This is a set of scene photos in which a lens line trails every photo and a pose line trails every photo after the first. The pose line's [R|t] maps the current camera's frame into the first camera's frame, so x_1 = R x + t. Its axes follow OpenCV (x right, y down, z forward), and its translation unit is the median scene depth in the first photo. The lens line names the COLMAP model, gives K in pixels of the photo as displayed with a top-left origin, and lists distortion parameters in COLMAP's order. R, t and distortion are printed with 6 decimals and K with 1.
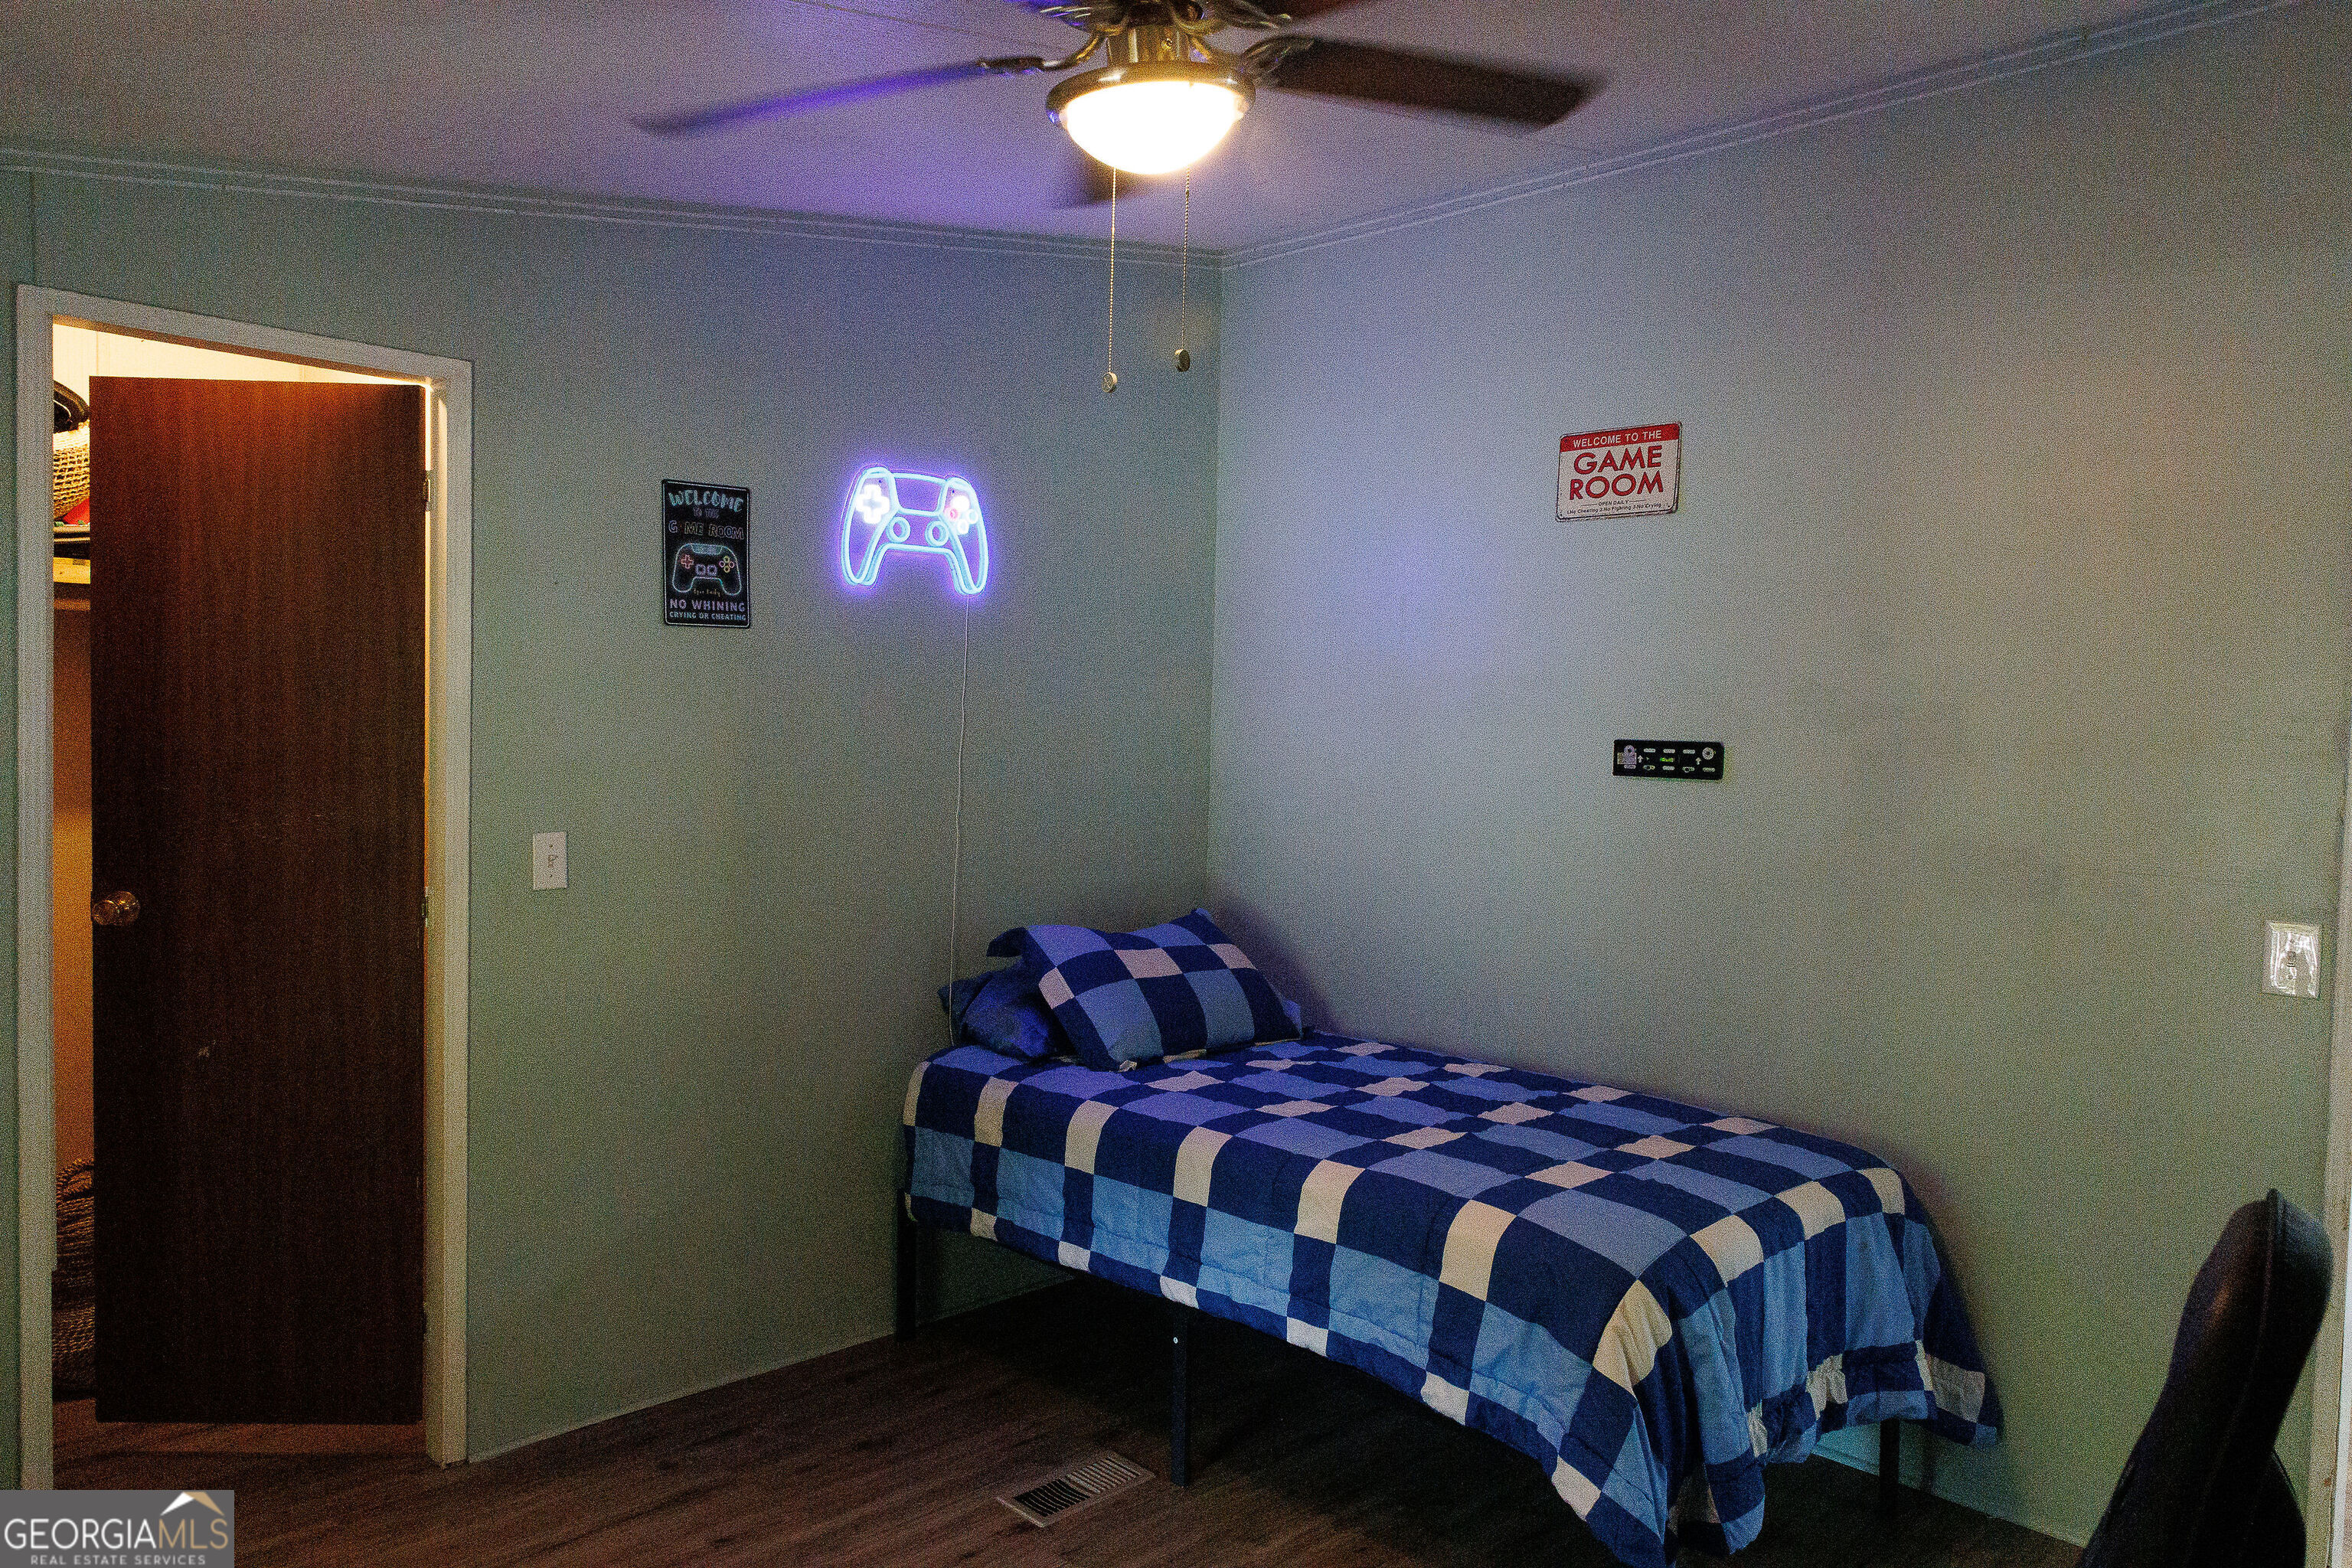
lens RADIAL K [[1608.2, 0, 1174.4], [0, 1608.2, 778.9], [0, 0, 1]] dist [0.007843, -0.000759]
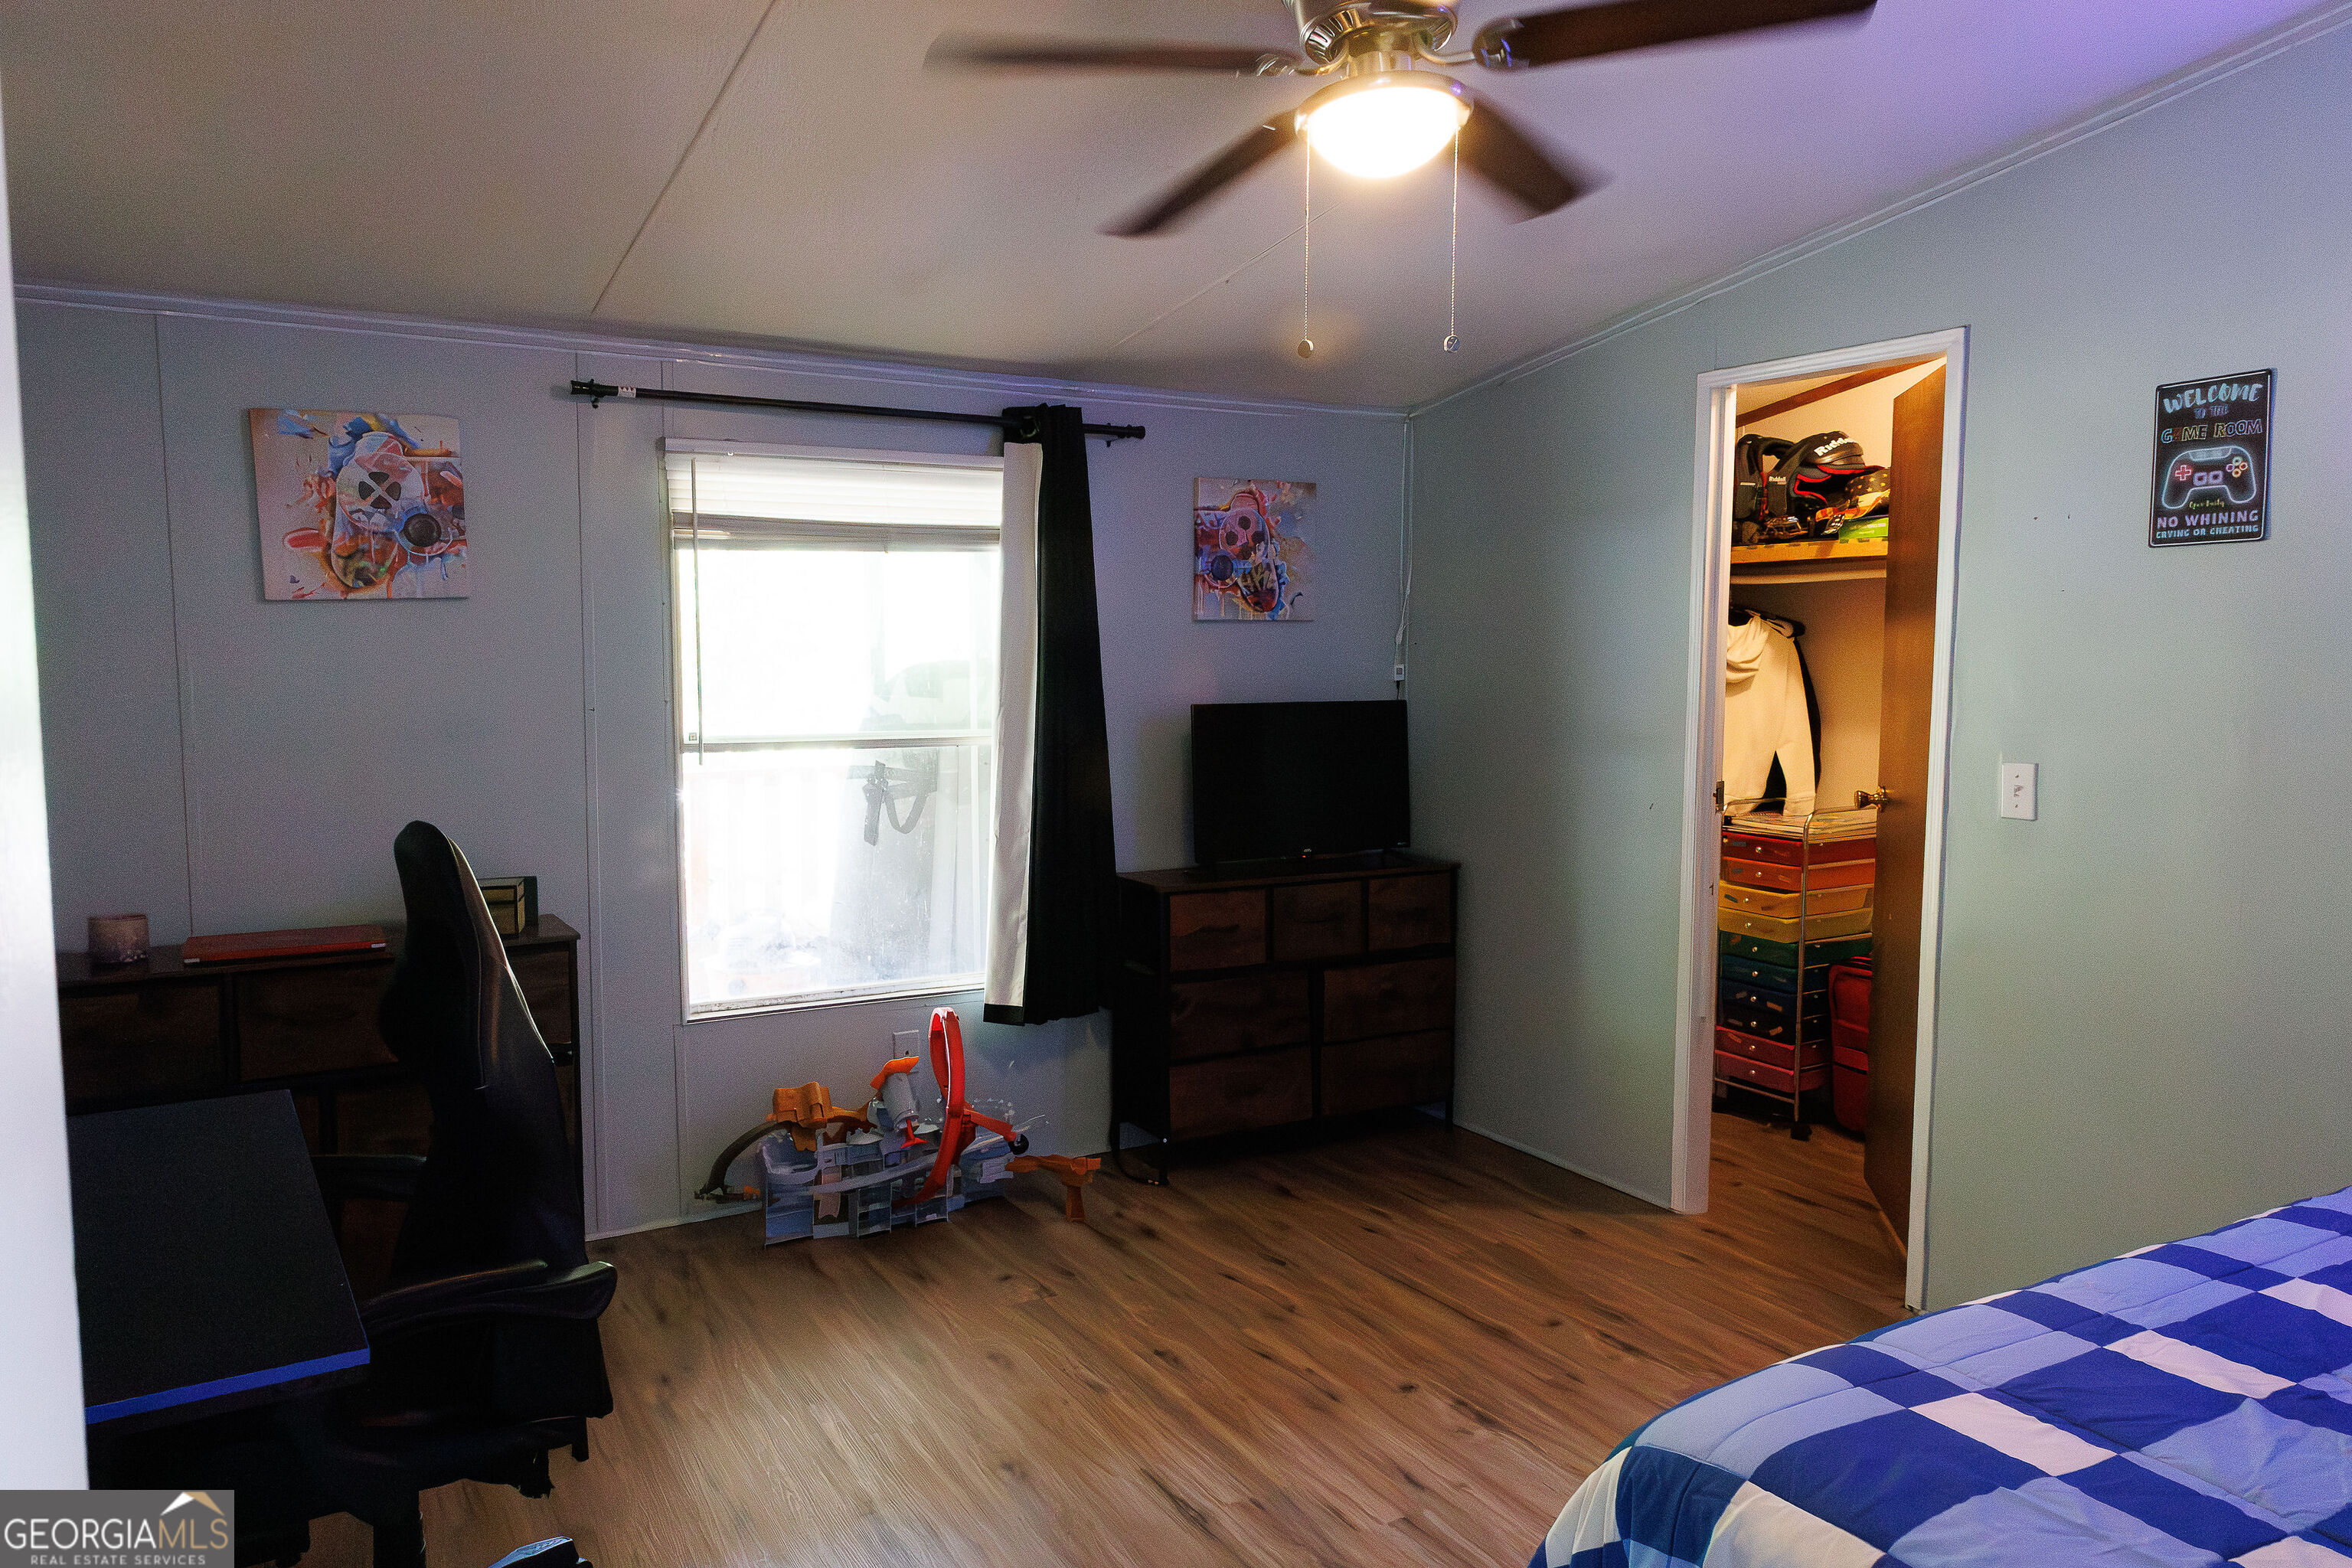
lens RADIAL K [[1608.2, 0, 1173.7], [0, 1608.2, 785.5], [0, 0, 1]] dist [0.007843, -0.000759]
pose [[-0.242473, 0.067678, -0.967795, 0.693640], [-0.047733, 0.995523, 0.081576, -0.009881], [0.968983, 0.065976, -0.238157, 0.680943]]
